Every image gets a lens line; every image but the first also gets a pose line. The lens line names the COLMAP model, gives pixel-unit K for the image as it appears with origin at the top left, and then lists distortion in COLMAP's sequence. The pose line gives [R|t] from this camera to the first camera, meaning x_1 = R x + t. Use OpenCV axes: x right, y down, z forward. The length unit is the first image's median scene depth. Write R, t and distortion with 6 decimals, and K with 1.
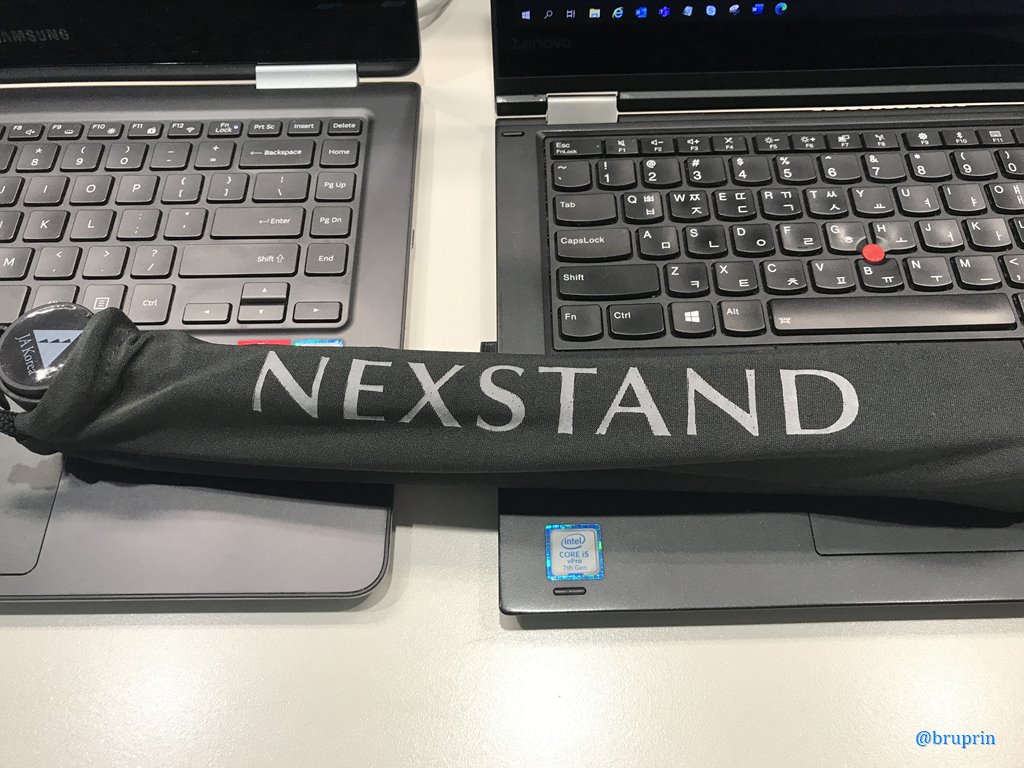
lens RADIAL K [[850.6, 0, 512.4], [0, 850.6, 377.8], [0, 0, 1]] dist [-0.001975, -0.005647]
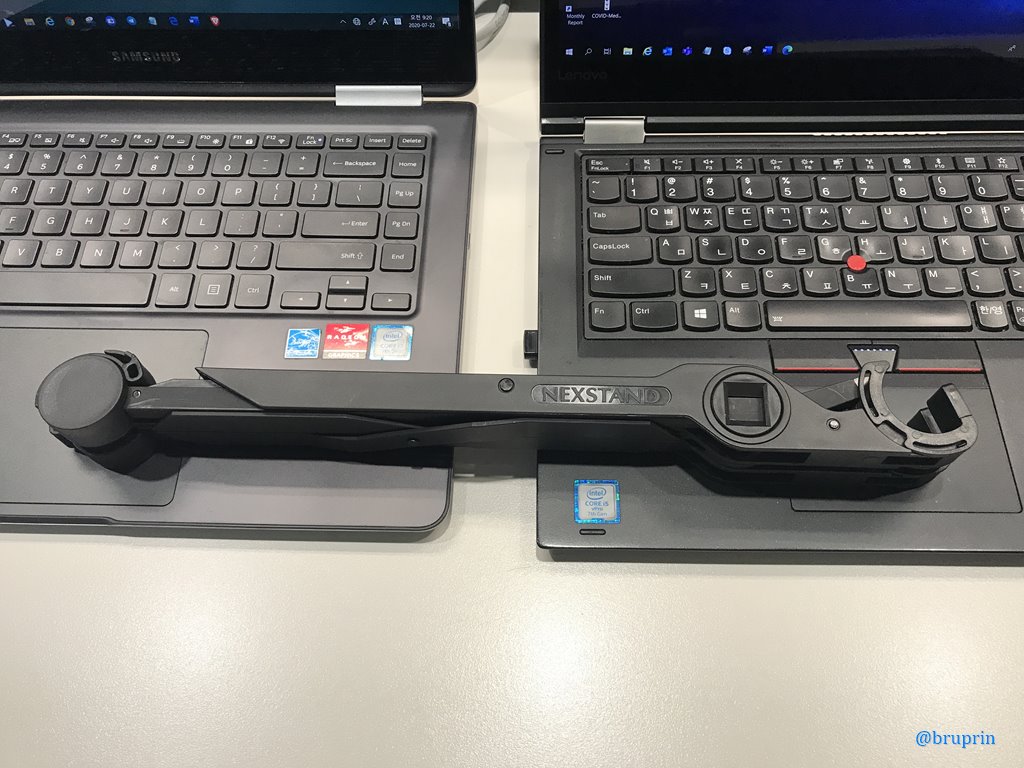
lens RADIAL K [[850.6, 0, 512.4], [0, 850.6, 377.8], [0, 0, 1]] dist [-0.001975, -0.005647]
pose [[0.999246, 0.027670, -0.027254, -0.018093], [-0.026652, 0.998959, 0.037032, -0.016738], [0.028250, -0.036278, 0.998942, -0.197652]]
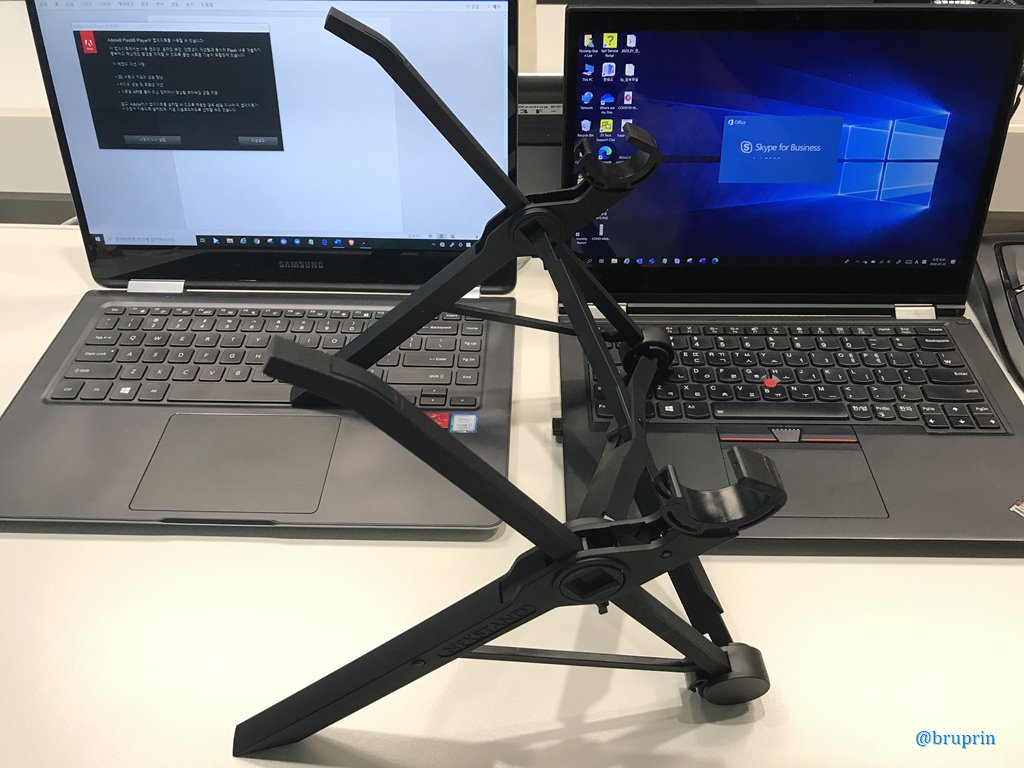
lens RADIAL K [[816.0, 0, 512.0], [0, 816.0, 384.0], [0, 0, 1]] dist [0.132470, -0.557319]
pose [[0.999306, 0.031177, -0.020363, -0.083101], [-0.036019, 0.948045, -0.316091, 0.406075], [0.009451, 0.316605, 0.948510, -0.626953]]
